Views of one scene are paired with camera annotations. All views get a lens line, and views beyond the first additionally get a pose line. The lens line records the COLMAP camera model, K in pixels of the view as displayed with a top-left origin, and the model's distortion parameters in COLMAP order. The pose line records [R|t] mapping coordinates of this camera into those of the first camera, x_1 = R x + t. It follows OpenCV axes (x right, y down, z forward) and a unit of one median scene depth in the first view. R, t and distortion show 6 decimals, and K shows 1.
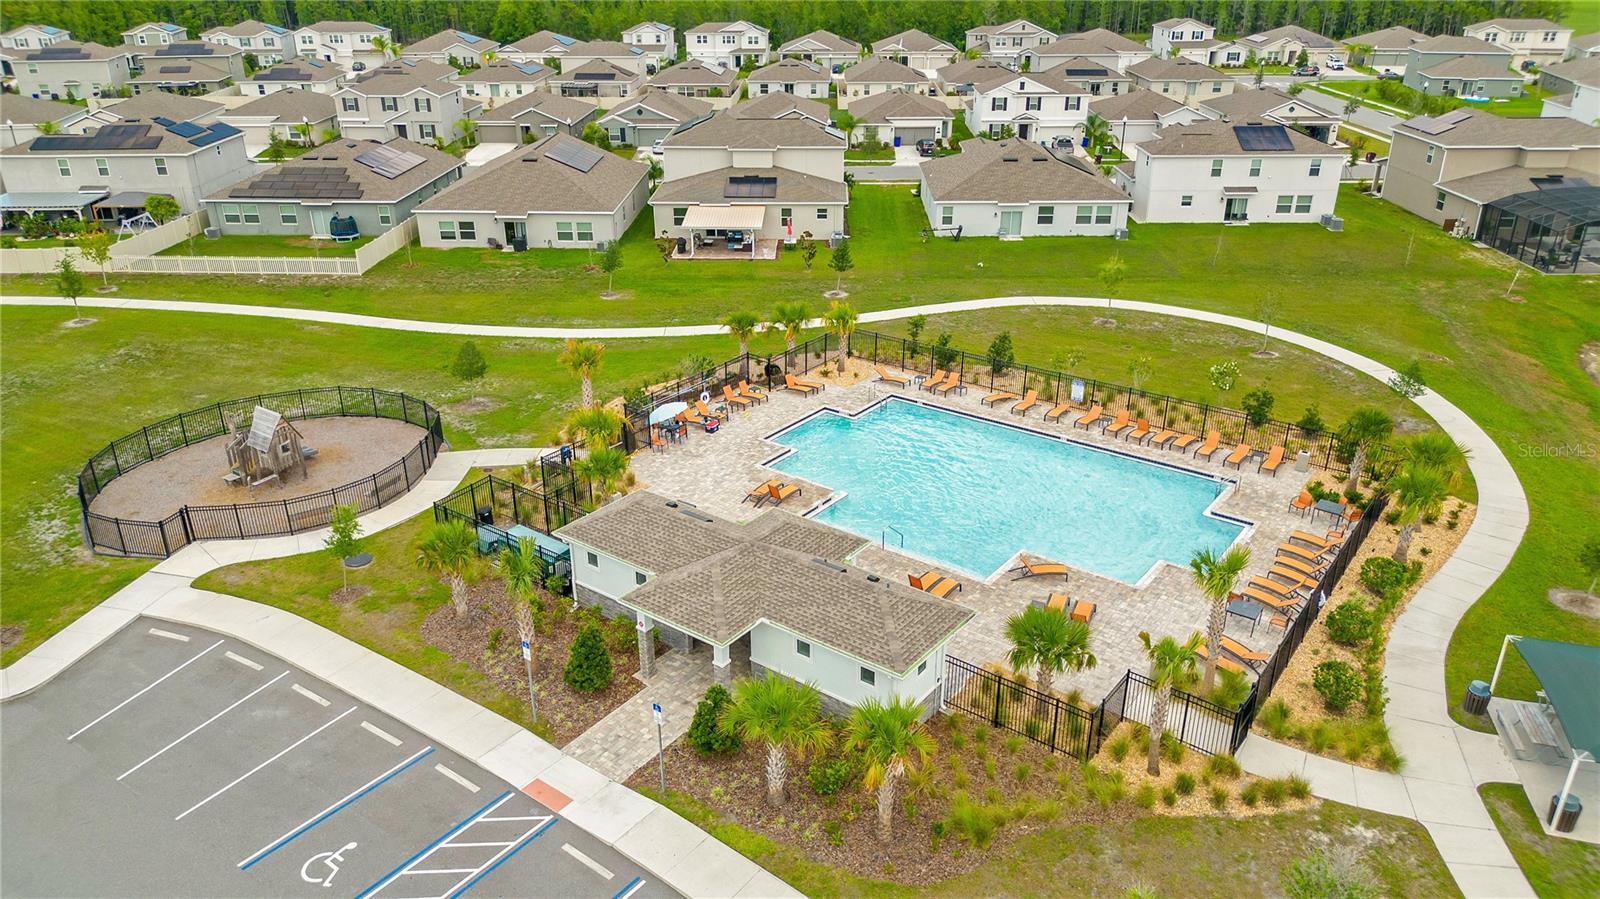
lens RADIAL K [[1118.0, 0, 800.0], [0, 1118.0, 449.5], [0, 0, 1]] dist [0.073255, -0.091698]
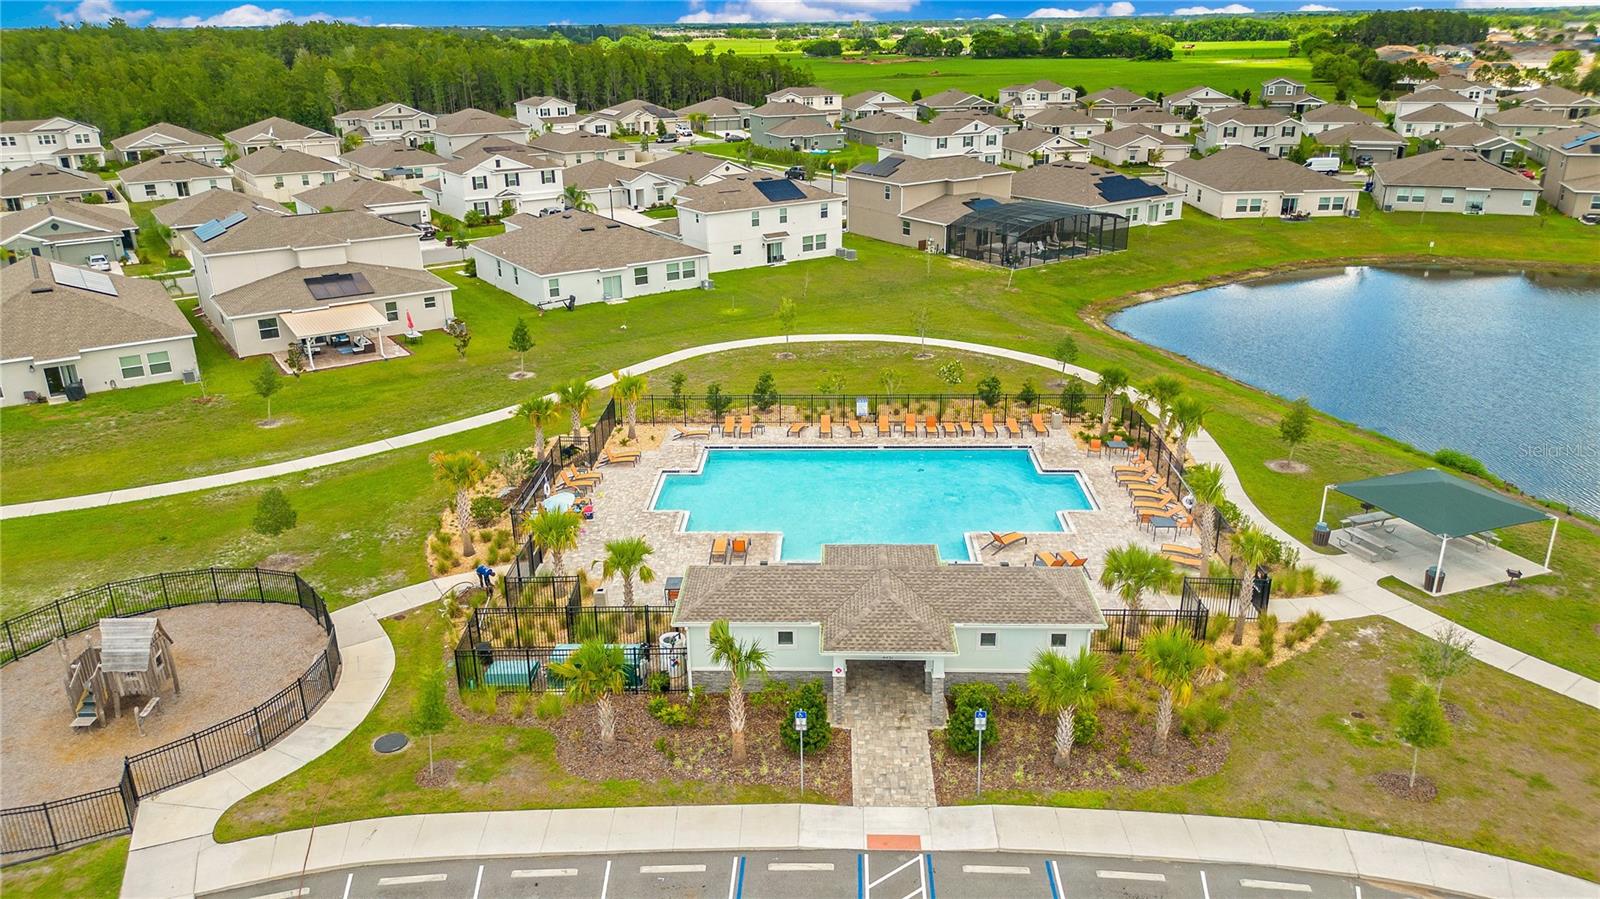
lens RADIAL K [[1118.0, 0, 800.0], [0, 1118.0, 449.5], [0, 0, 1]] dist [0.073255, -0.091698]
pose [[0.815214, -0.210692, 0.539477, -0.264335], [0.244886, 0.969514, 0.008590, -0.022168], [-0.524840, 0.125108, 0.841957, 0.051837]]
